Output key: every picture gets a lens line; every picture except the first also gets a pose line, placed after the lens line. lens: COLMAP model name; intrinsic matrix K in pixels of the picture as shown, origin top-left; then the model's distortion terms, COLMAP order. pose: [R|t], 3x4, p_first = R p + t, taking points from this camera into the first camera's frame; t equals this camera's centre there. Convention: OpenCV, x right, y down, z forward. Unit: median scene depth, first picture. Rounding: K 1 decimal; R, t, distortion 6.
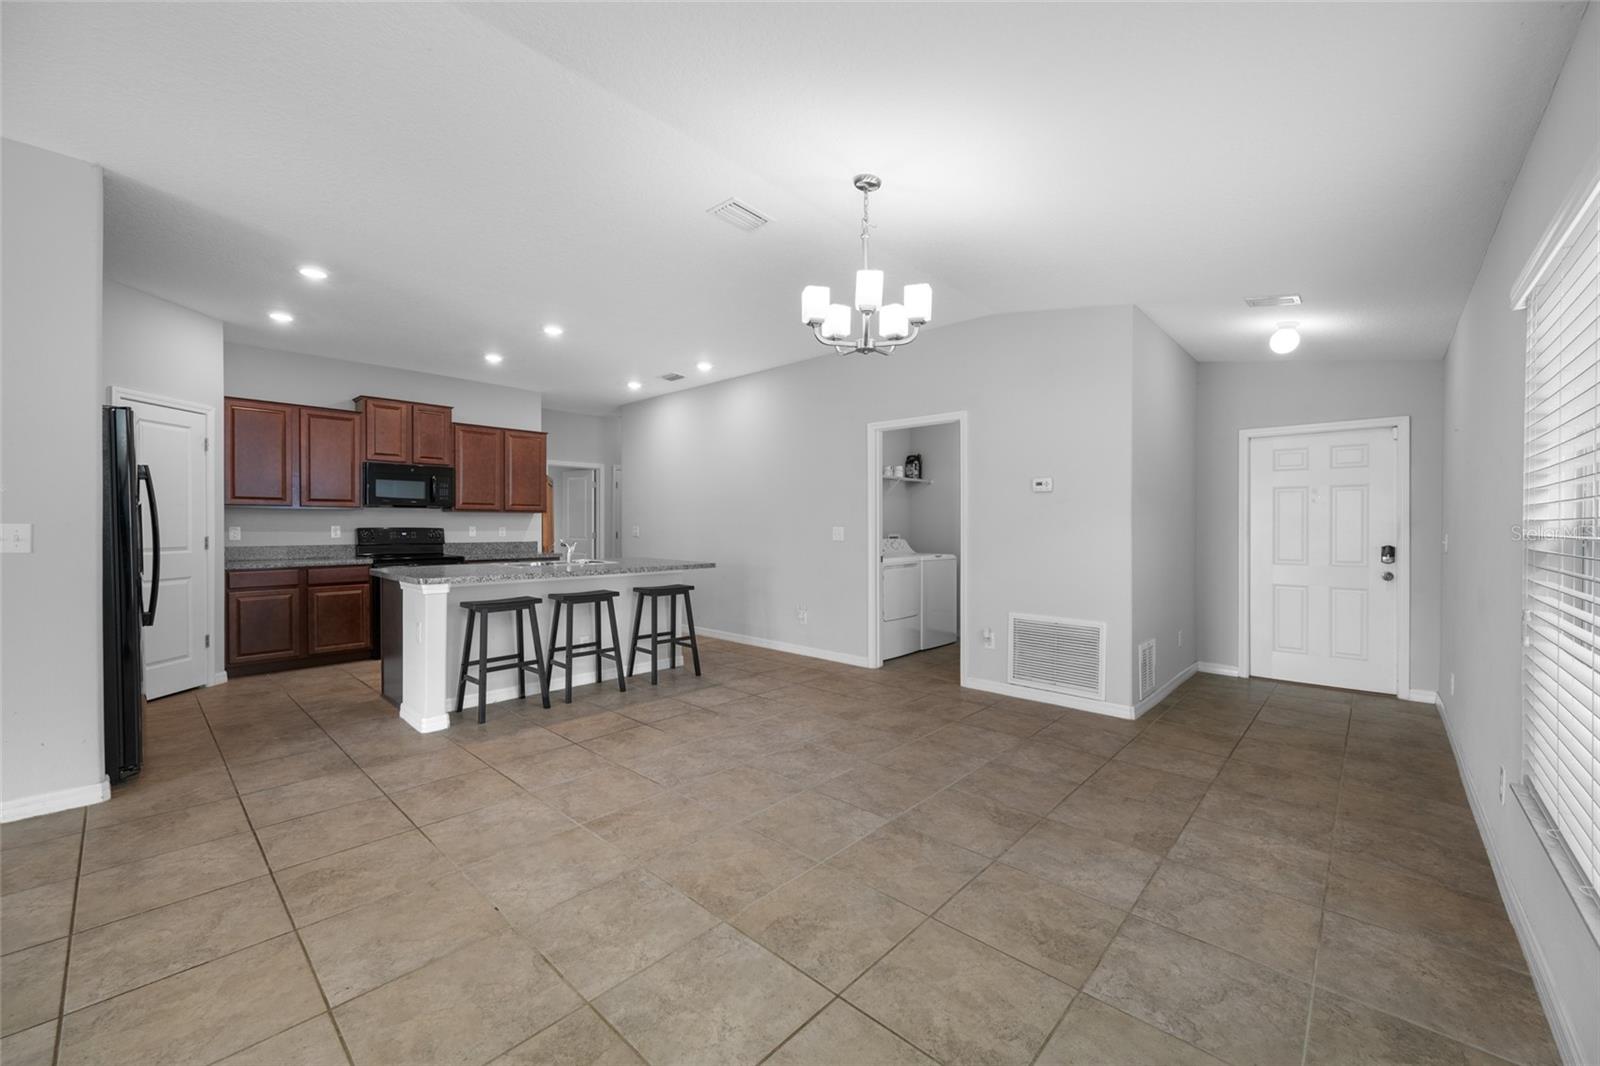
lens RADIAL K [[631.2, 0, 805.0], [0, 631.2, 529.7], [0, 0, 1]] dist [-0.003096, -0.000075]
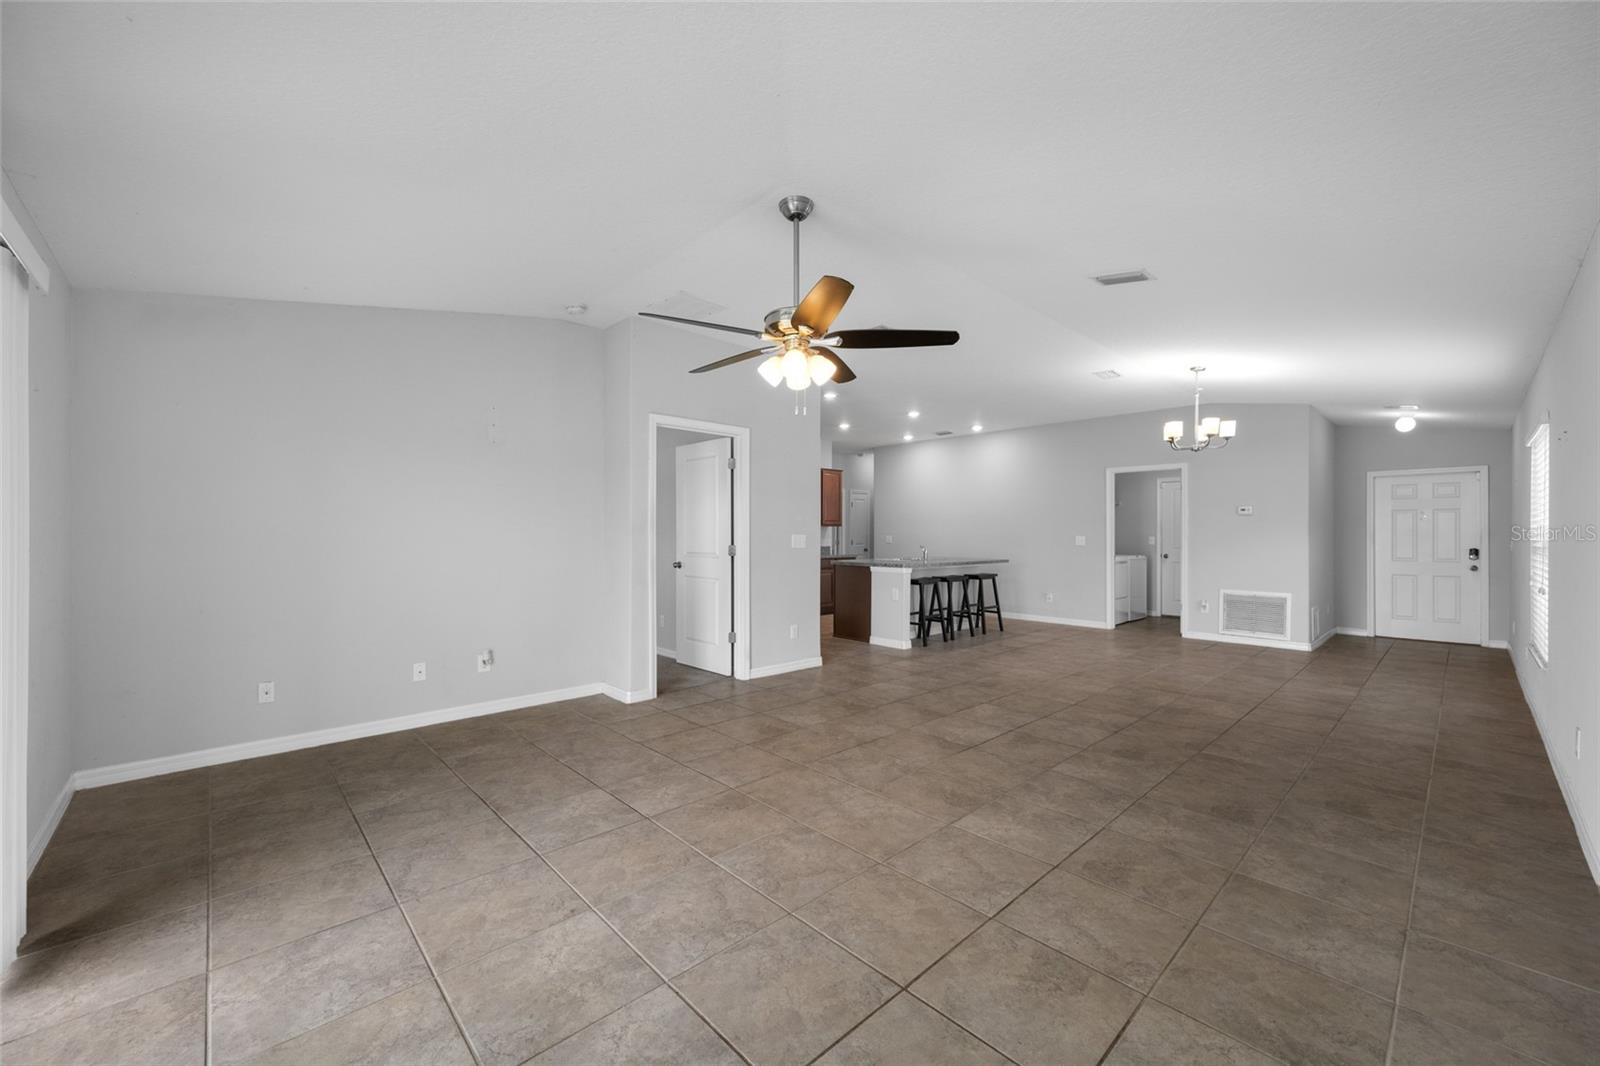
lens RADIAL K [[631.2, 0, 794.8], [0, 631.2, 535.7], [0, 0, 1]] dist [-0.003096, -0.000075]
pose [[0.996968, -0.000055, -0.077812, -0.606334], [-0.000300, 0.999990, -0.004555, 0.001818], [0.077812, 0.004564, 0.996958, -0.658520]]
